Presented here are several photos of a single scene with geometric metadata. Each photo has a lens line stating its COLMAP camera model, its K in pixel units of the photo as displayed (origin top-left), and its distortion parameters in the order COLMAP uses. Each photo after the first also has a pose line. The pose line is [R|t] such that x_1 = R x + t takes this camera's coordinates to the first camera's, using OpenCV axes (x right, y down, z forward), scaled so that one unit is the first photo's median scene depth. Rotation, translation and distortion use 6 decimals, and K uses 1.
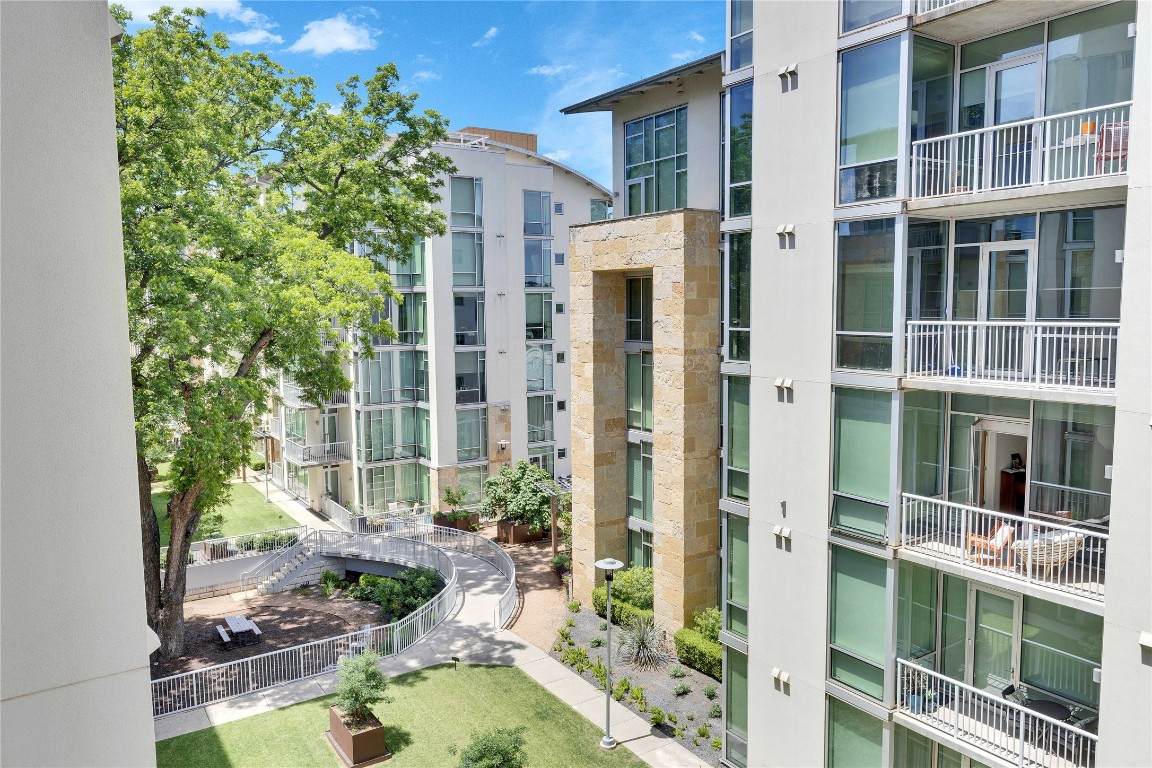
lens RADIAL K [[807.6, 0, 577.2], [0, 807.6, 377.9], [0, 0, 1]] dist [-0.002095, -0.000504]
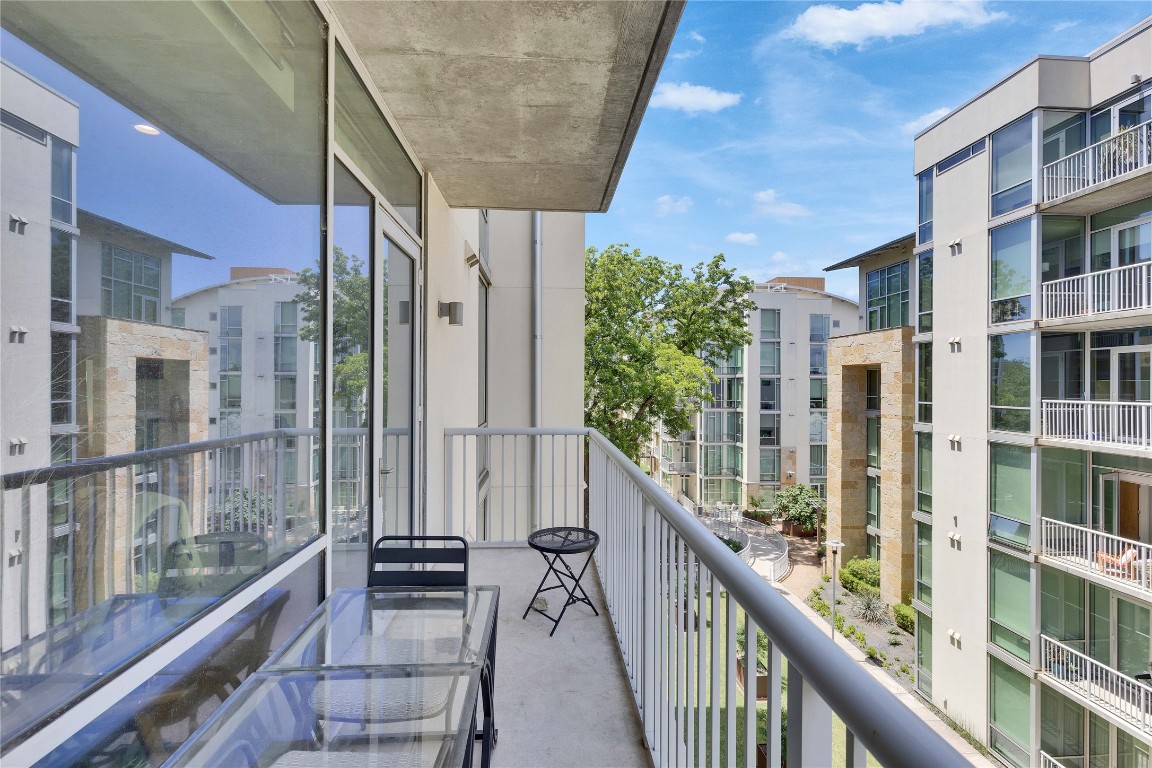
lens RADIAL K [[516.3, 0, 571.9], [0, 516.3, 382.0], [0, 0, 1]] dist [0.002716, -0.001017]
pose [[0.857566, 0.013618, -0.514194, 0.110579], [-0.062590, 0.994984, -0.078036, 0.018430], [0.510552, 0.099104, 0.854117, -0.191422]]
